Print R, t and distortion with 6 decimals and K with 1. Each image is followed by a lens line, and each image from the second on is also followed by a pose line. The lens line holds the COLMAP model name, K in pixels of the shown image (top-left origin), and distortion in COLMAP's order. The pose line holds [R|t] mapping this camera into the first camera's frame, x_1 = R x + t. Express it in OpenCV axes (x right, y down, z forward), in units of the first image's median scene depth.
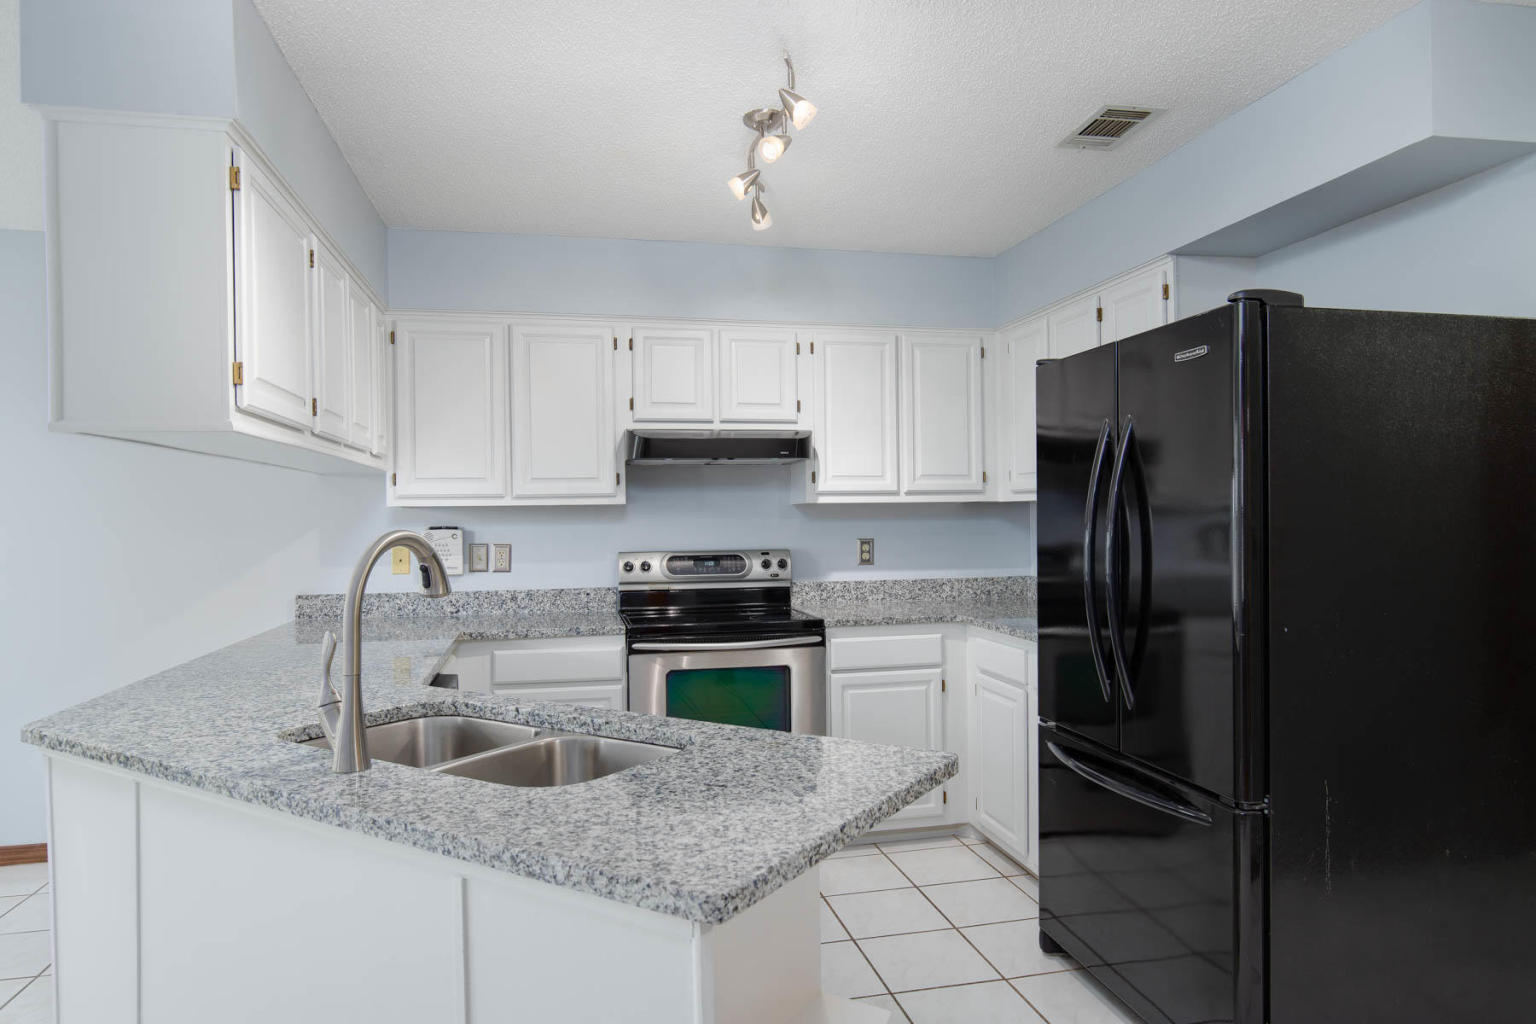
lens RADIAL K [[954.5, 0, 774.7], [0, 954.5, 511.5], [0, 0, 1]] dist [-0.003944, -0.001440]
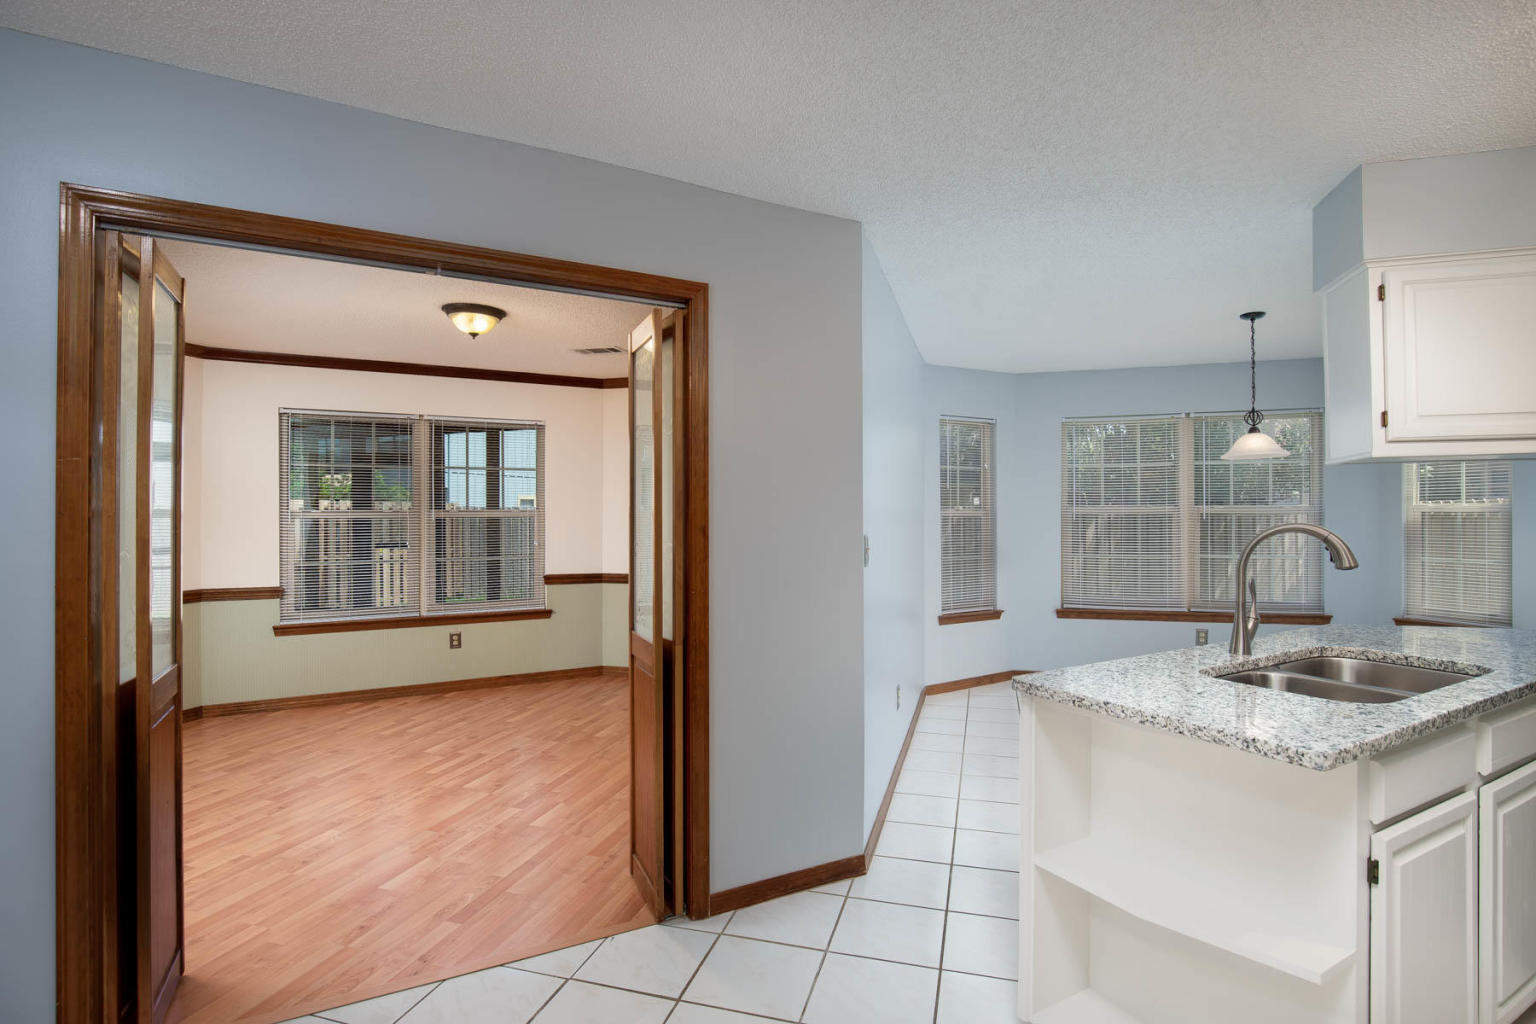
lens RADIAL K [[738.2, 0, 768.8], [0, 738.2, 511.4], [0, 0, 1]] dist [-0.026163, -0.001282]
pose [[-0.491258, 0.006873, -0.870987, 0.472127], [0.013330, 0.999911, 0.000372, -0.004906], [0.870912, -0.011428, -0.491306, 0.364078]]
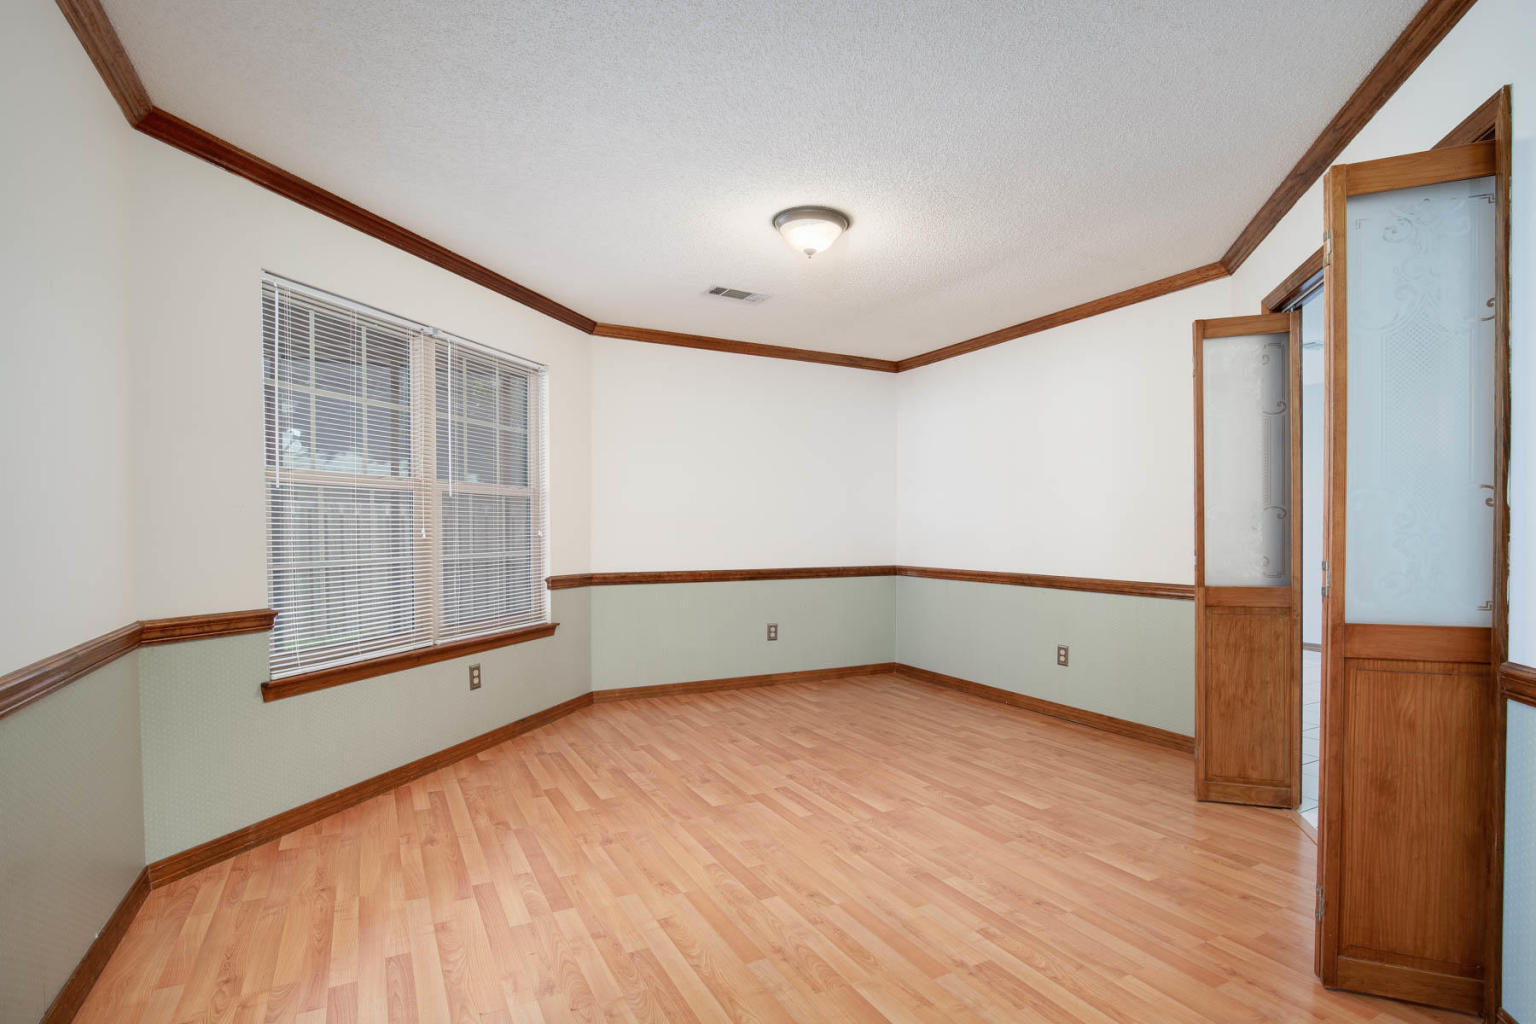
lens RADIAL K [[775.4, 0, 773.6], [0, 775.4, 541.0], [0, 0, 1]] dist [-0.031528, 0.004976]
pose [[0.267562, 0.024994, -0.963216, 0.598411], [0.002932, 0.999638, 0.026754, 0.036317], [0.963536, -0.009982, 0.267392, -0.784413]]
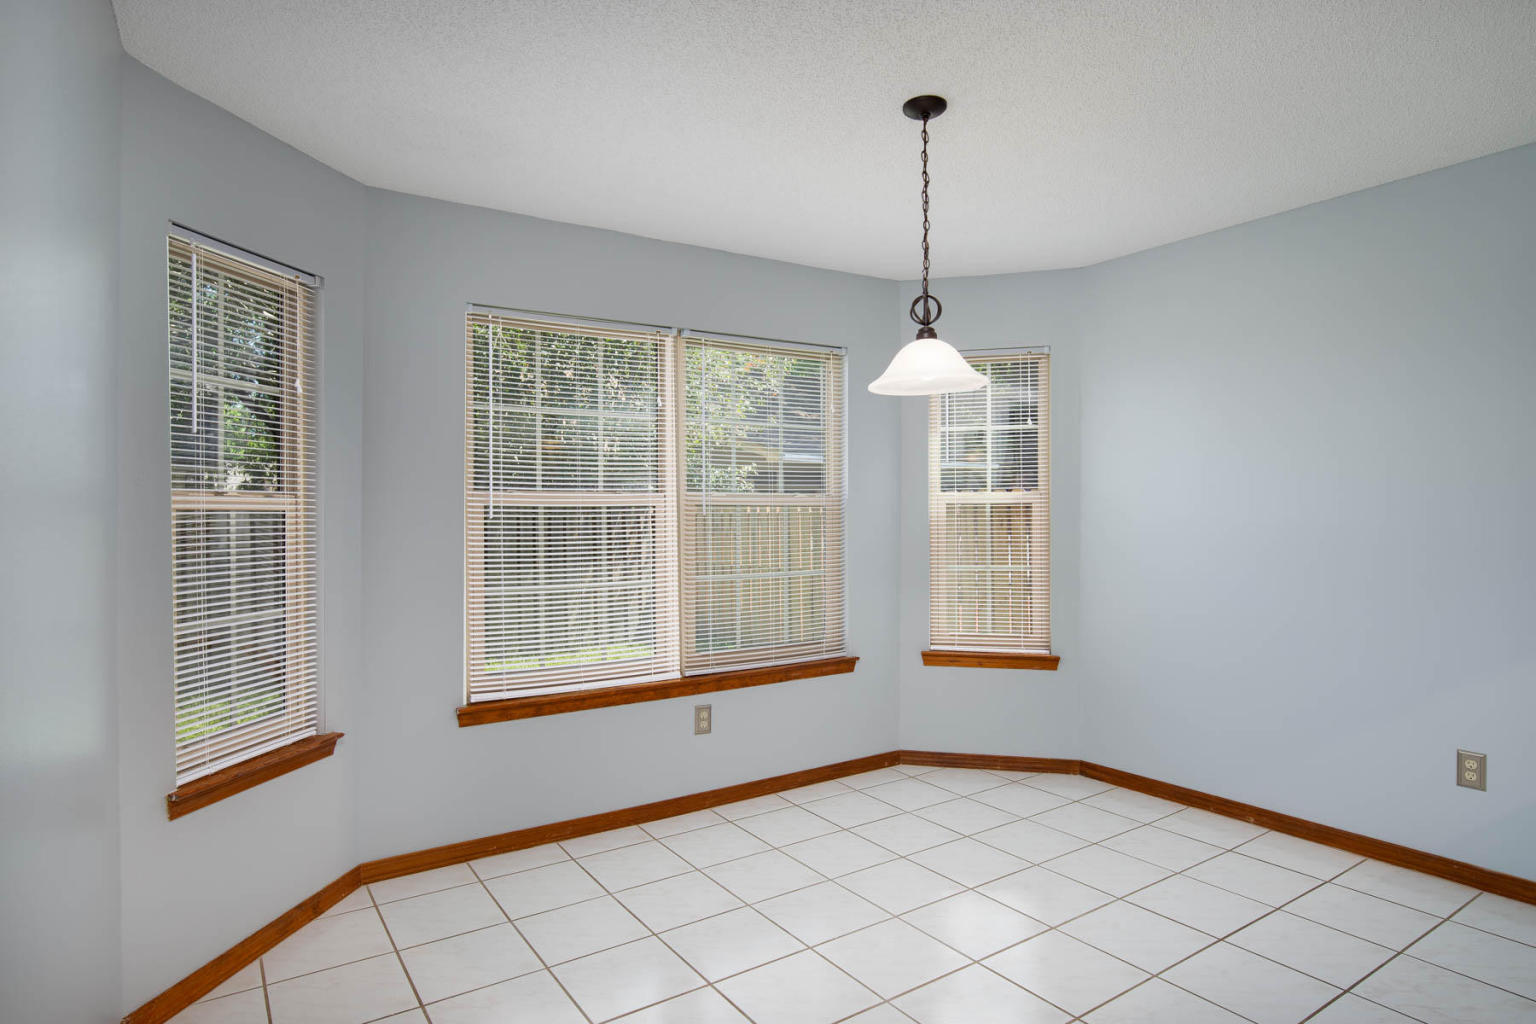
lens RADIAL K [[882.1, 0, 778.2], [0, 882.1, 511.3], [0, 0, 1]] dist [-0.004837, -0.000717]
pose [[0.360193, 0.002209, -0.932875, -0.229450], [0.010686, 0.999922, 0.006494, 0.012939], [0.932817, -0.012308, 0.360141, 0.119551]]
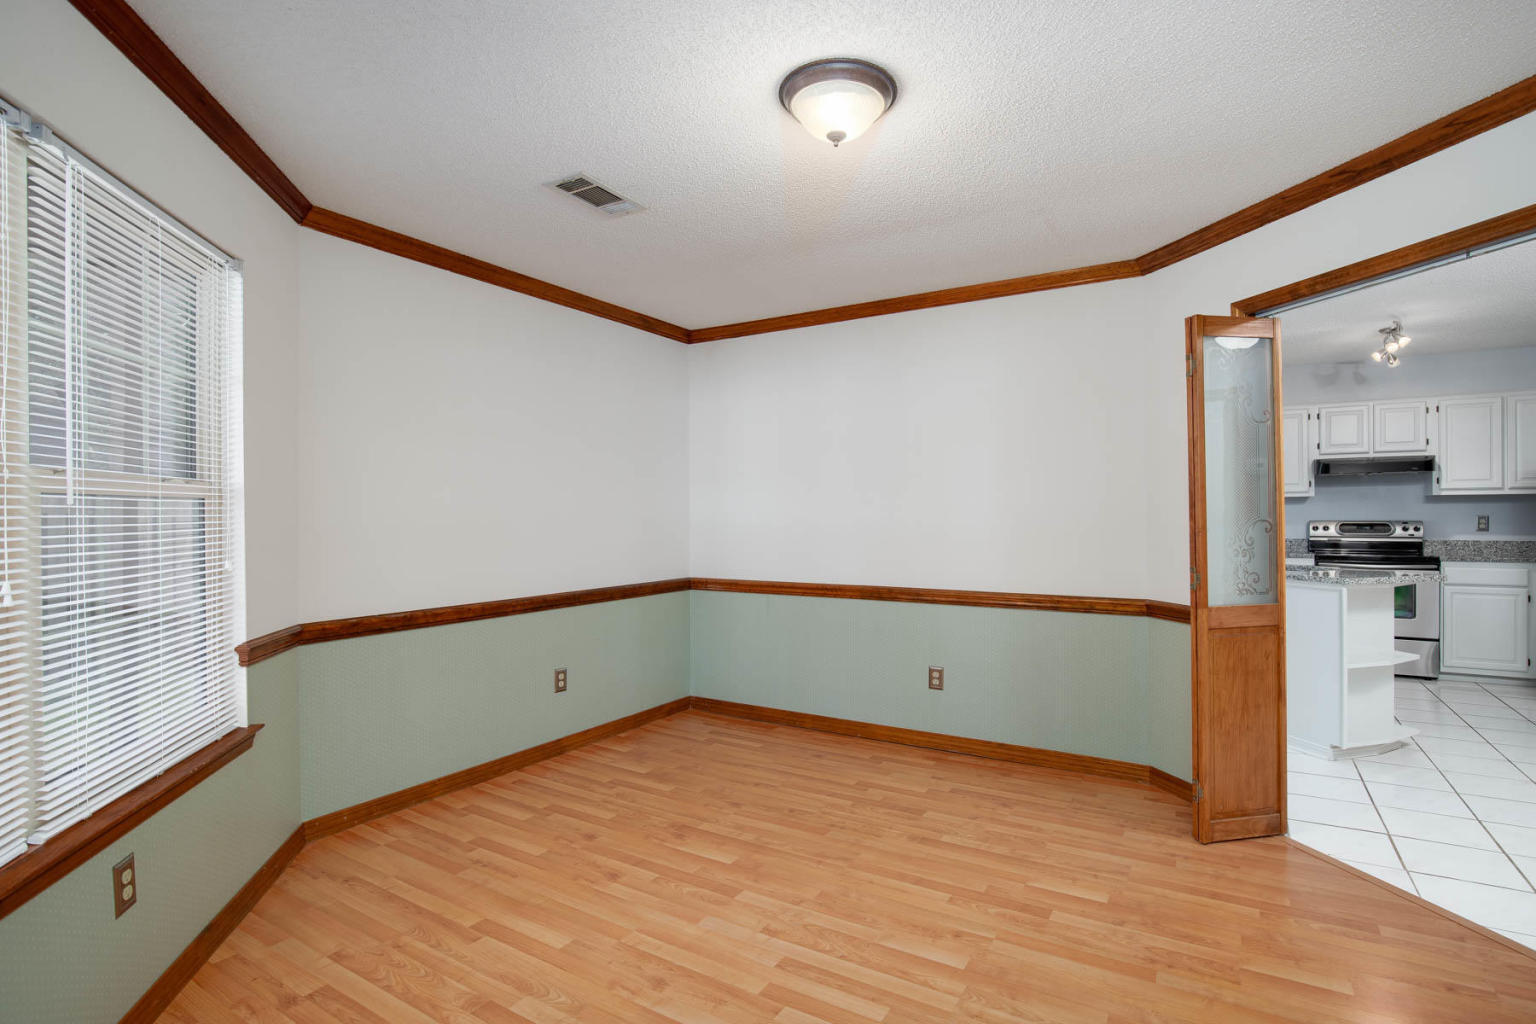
lens RADIAL K [[760.2, 0, 768.9], [0, 760.2, 521.6], [0, 0, 1]] dist [-0.026455, 0.002803]
pose [[0.718859, 0.012092, -0.695051, 0.117676], [0.003467, 0.999774, 0.020978, 0.008433], [0.695147, -0.017490, 0.718654, -0.943124]]
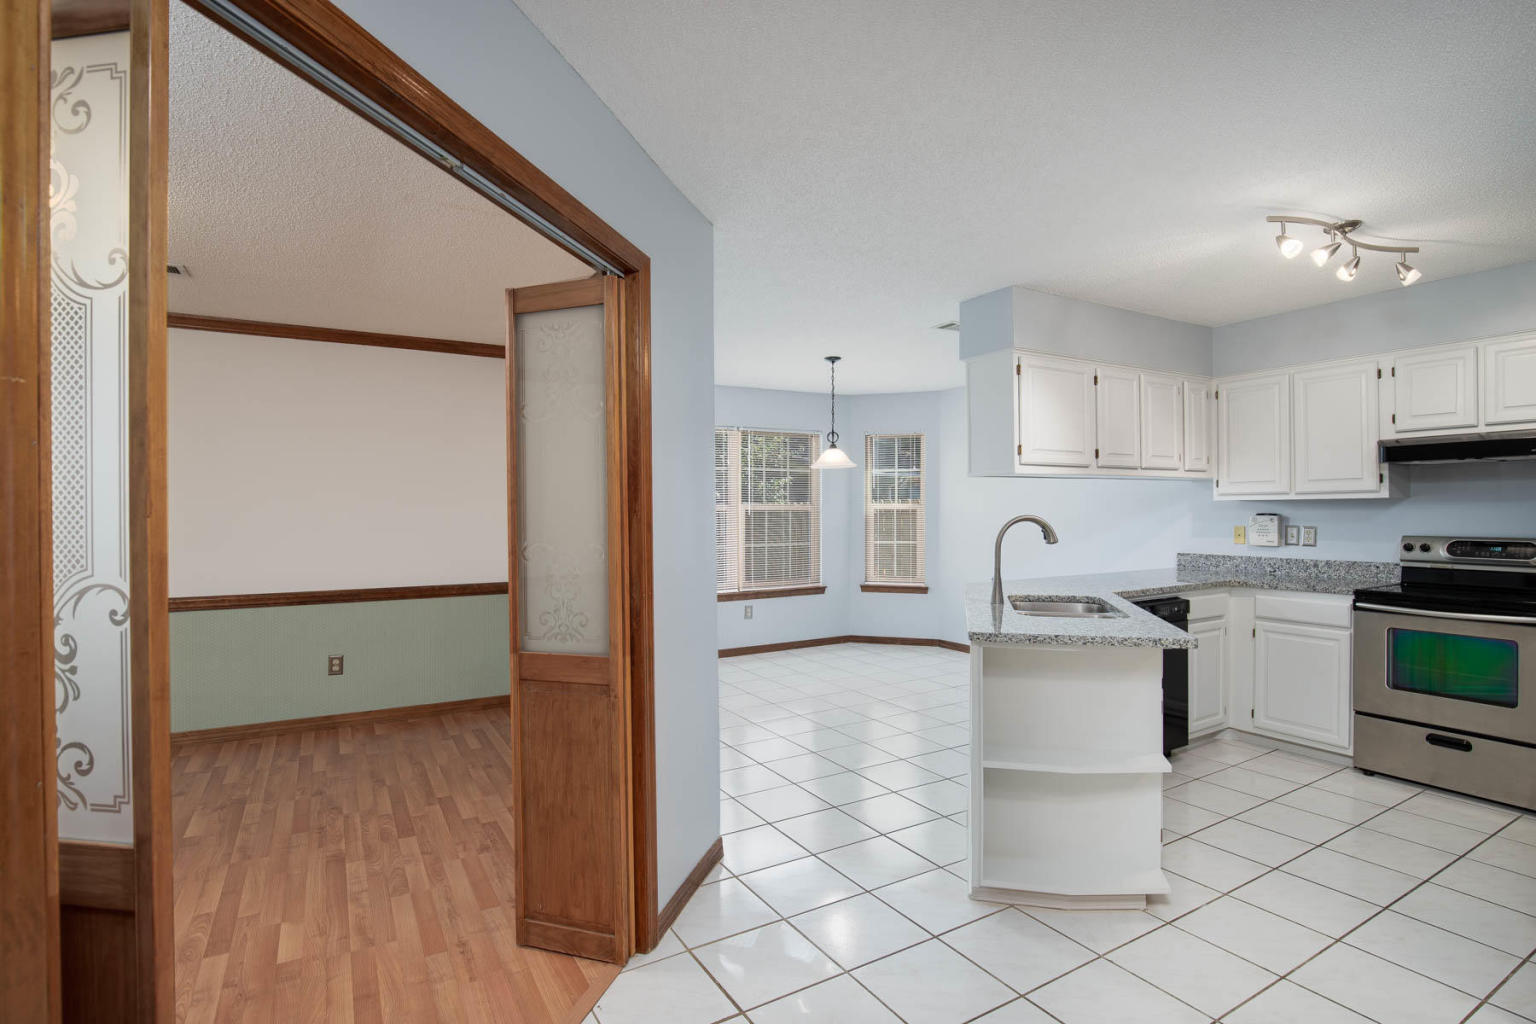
lens RADIAL K [[760.2, 0, 775.1], [0, 760.2, 514.1], [0, 0, 1]] dist [-0.026455, 0.002803]
pose [[0.302177, 0.013153, -0.953161, 0.551513], [0.008044, 0.999834, 0.016347, -0.008687], [0.953218, -0.012607, 0.302021, -0.086625]]
